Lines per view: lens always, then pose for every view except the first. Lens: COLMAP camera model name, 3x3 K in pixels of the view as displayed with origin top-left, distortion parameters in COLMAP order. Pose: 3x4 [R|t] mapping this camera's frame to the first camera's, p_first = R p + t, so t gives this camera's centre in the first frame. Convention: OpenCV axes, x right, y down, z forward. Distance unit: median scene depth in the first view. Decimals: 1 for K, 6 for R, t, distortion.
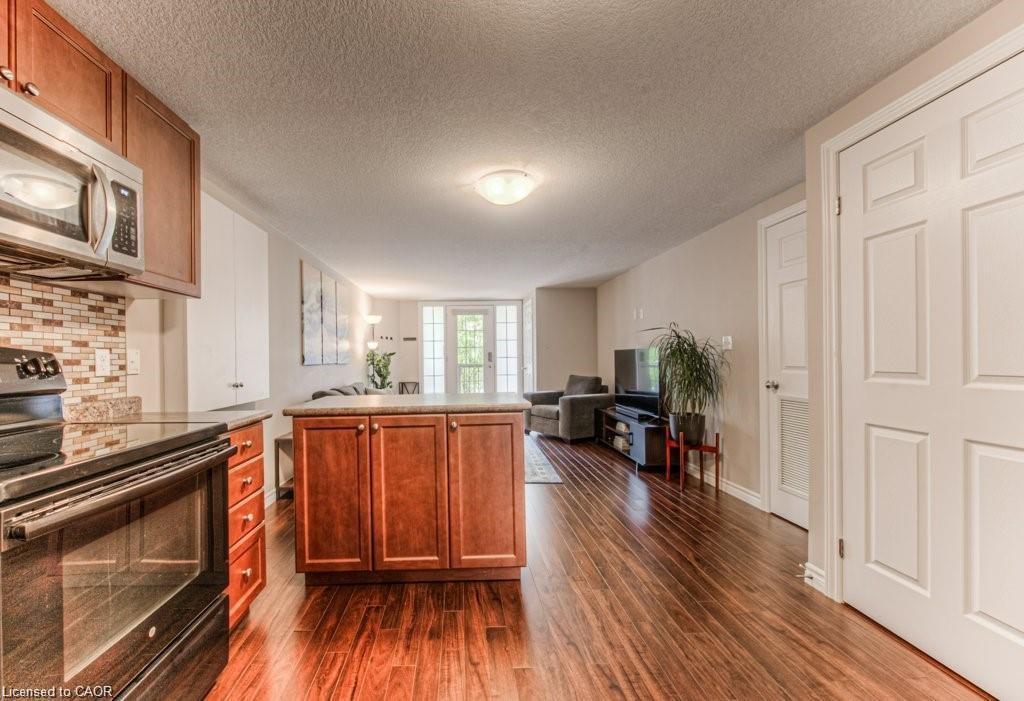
lens RADIAL K [[414.4, 0, 468.0], [0, 414.4, 359.5], [0, 0, 1]] dist [-0.006184, -0.000966]
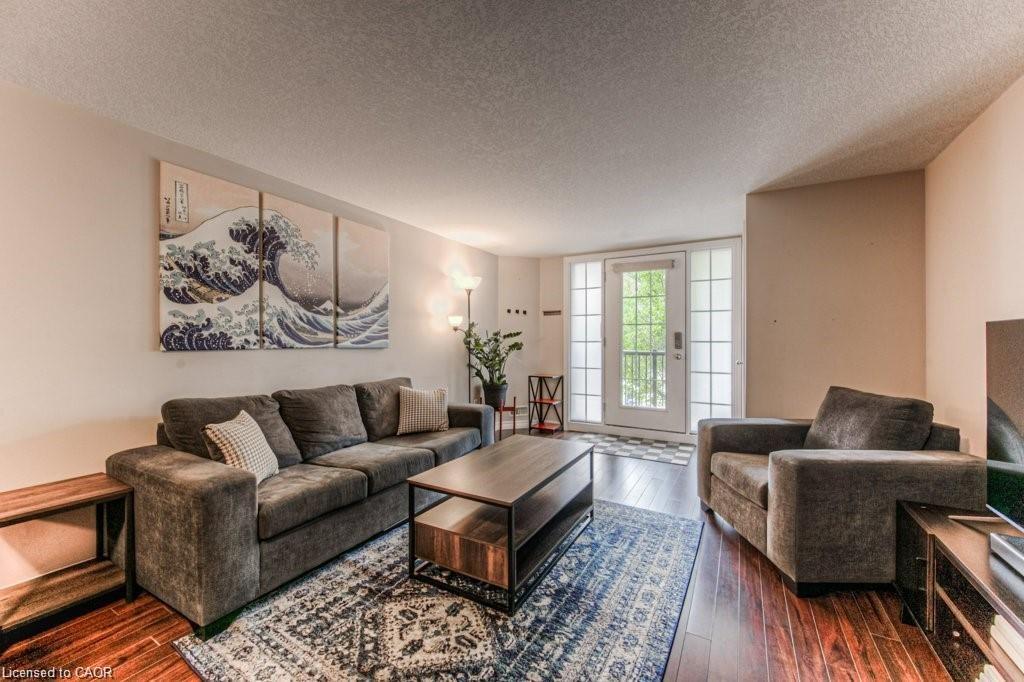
lens RADIAL K [[399.3, 0, 513.3], [0, 399.3, 342.6], [0, 0, 1]] dist [-0.001385, -0.001826]
pose [[0.860147, 0.015943, -0.509798, 0.544547], [-0.014596, 0.999871, 0.006642, -0.013436], [0.509838, 0.001728, 0.860269, 1.538461]]
